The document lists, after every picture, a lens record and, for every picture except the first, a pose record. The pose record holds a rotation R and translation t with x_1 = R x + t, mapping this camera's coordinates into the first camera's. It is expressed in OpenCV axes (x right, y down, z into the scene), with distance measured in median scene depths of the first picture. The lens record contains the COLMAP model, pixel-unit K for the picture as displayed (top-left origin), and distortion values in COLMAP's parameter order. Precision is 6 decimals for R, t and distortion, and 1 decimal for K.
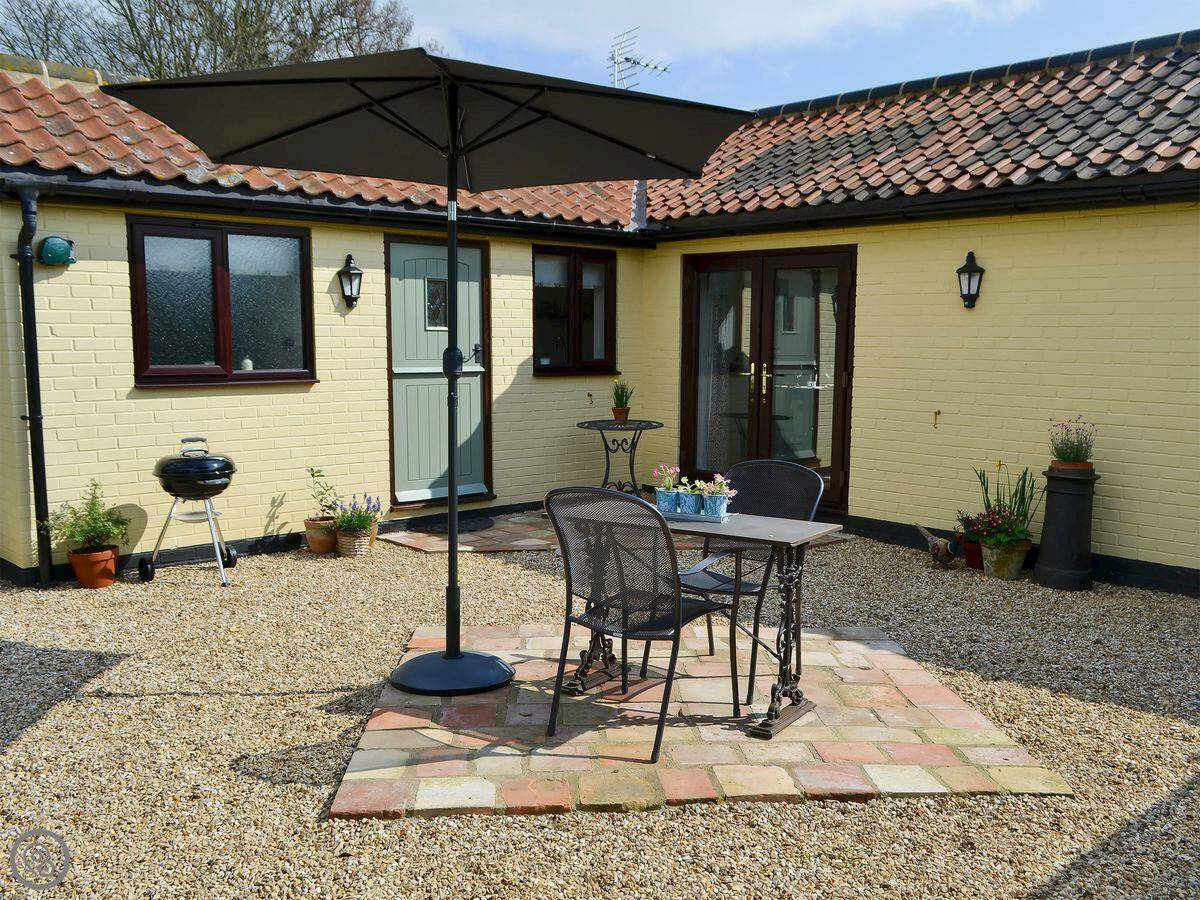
lens RADIAL K [[1090.4, 0, 596.8], [0, 1090.4, 420.1], [0, 0, 1]] dist [0.020478, -0.000639]
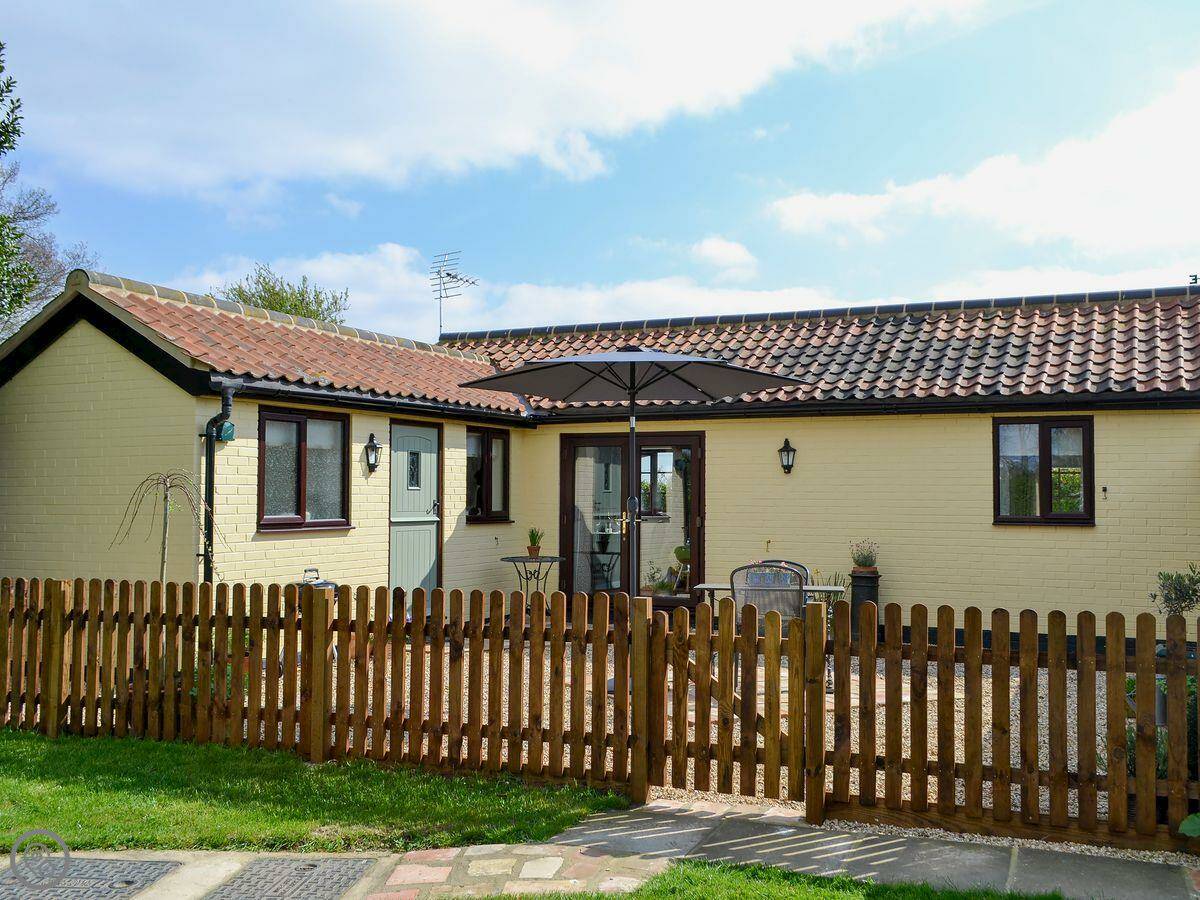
lens RADIAL K [[1090.4, 0, 596.8], [0, 1090.4, 420.1], [0, 0, 1]] dist [0.020478, -0.000639]
pose [[0.936670, 0.018567, 0.349720, -0.431744], [0.032765, 0.989568, -0.140292, 0.030023], [-0.348677, 0.142865, 0.926290, -0.342883]]
